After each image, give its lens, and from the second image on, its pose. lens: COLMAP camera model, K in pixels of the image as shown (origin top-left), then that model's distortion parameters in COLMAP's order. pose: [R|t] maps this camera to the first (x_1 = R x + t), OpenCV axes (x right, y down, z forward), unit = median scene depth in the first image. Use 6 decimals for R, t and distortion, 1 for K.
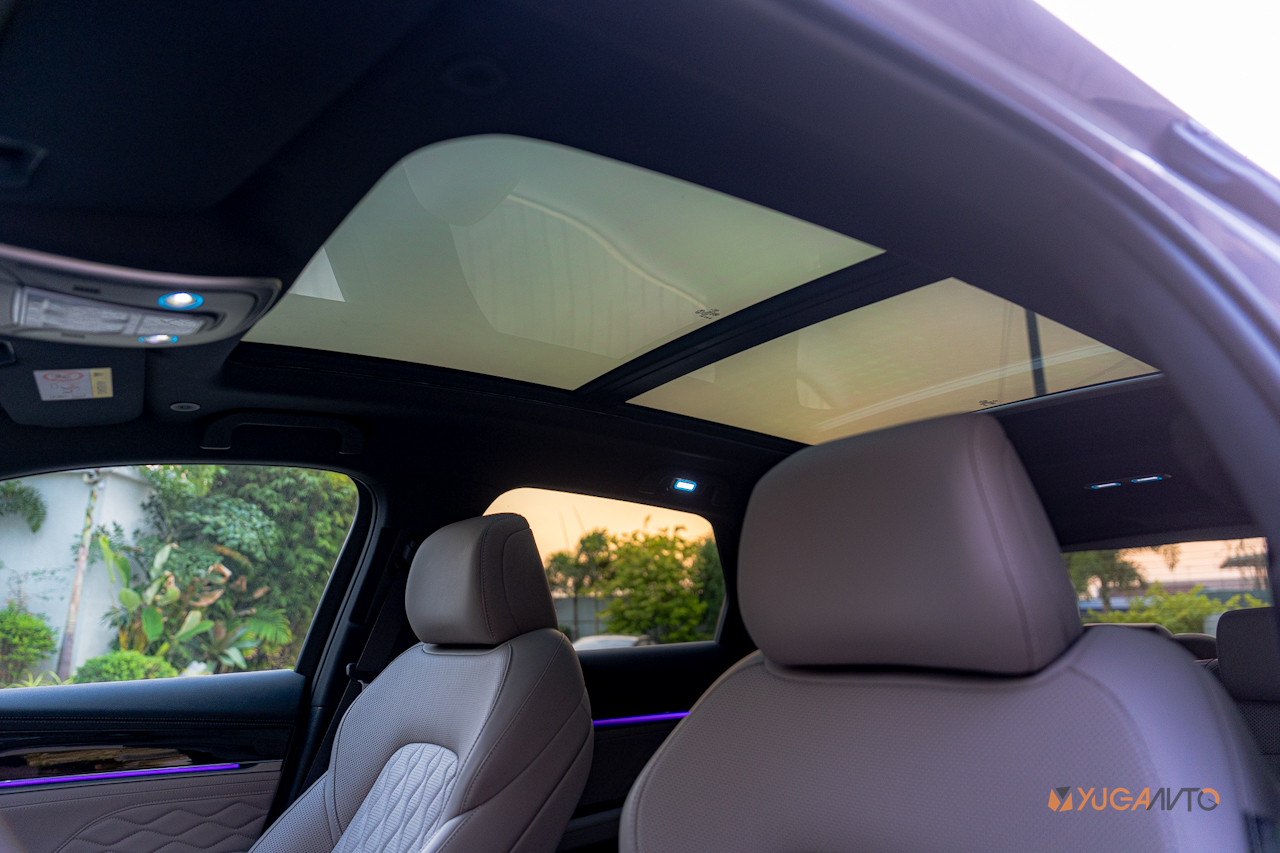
lens RADIAL K [[870.4, 0, 635.4], [0, 870.4, 420.8], [0, 0, 1]] dist [-0.004469, 0.006862]
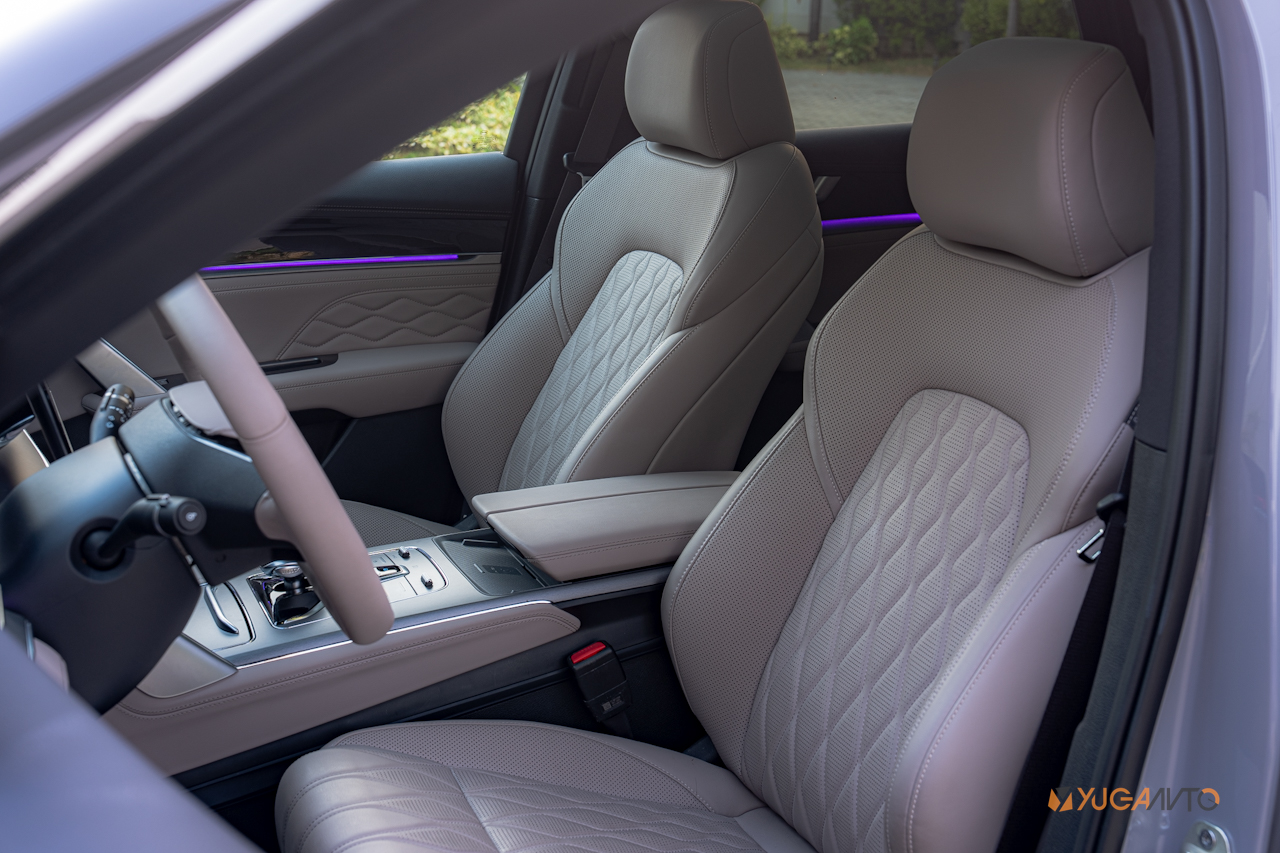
lens RADIAL K [[1741.5, 0, 640.5], [0, 1741.5, 426.4], [0, 0, 1]] dist [-0.010061, 0.000000]
pose [[0.967037, 0.081189, -0.241345, 0.019319], [0.045502, 0.877454, 0.477498, -0.032531], [0.250537, -0.472739, 0.844837, -0.060581]]
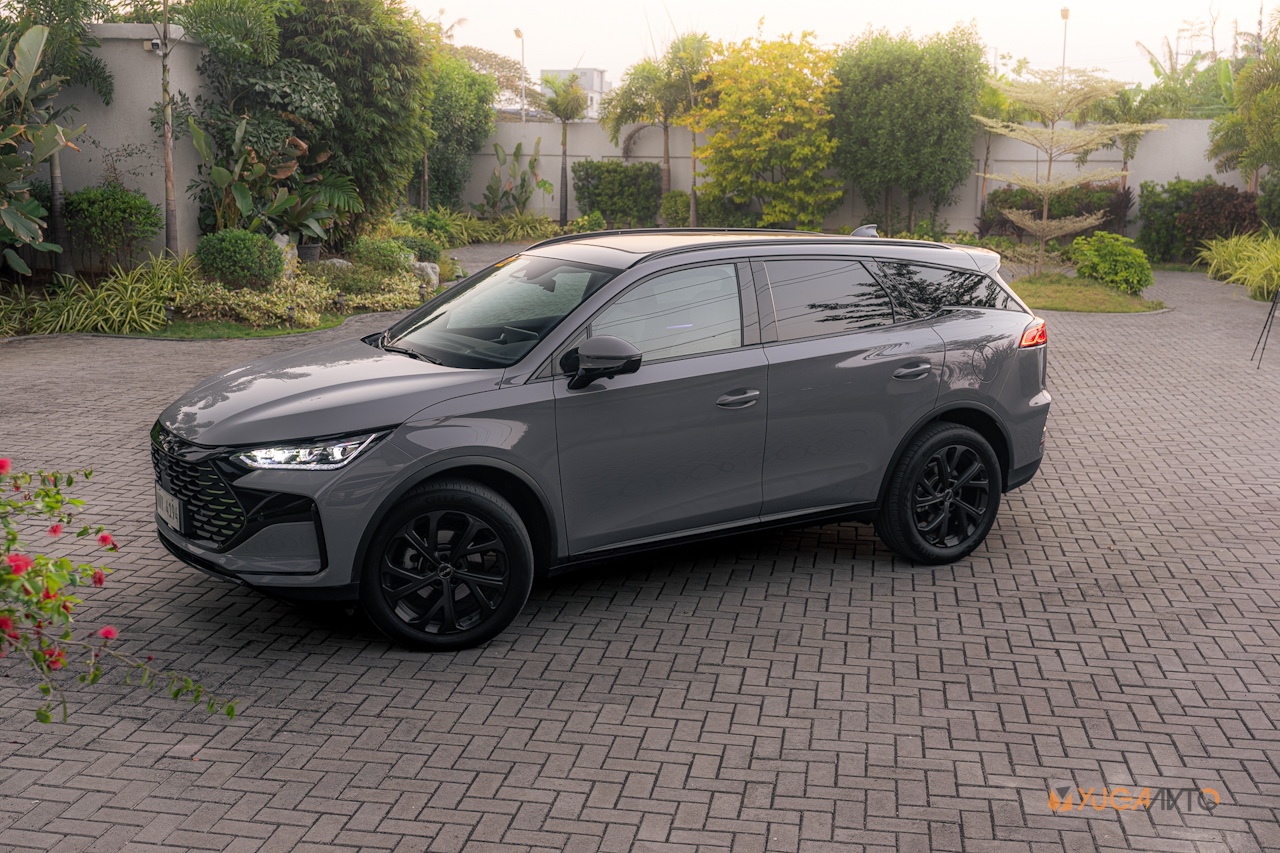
lens RADIAL K [[1484.9, 0, 639.9], [0, 1484.9, 427.6], [0, 0, 1]] dist [0.013125, 0.000000]
pose [[0.996497, 0.018279, -0.081605, 0.040881], [0.017974, 0.906199, 0.422470, -0.240131], [0.081673, -0.422457, 0.902696, -0.608538]]
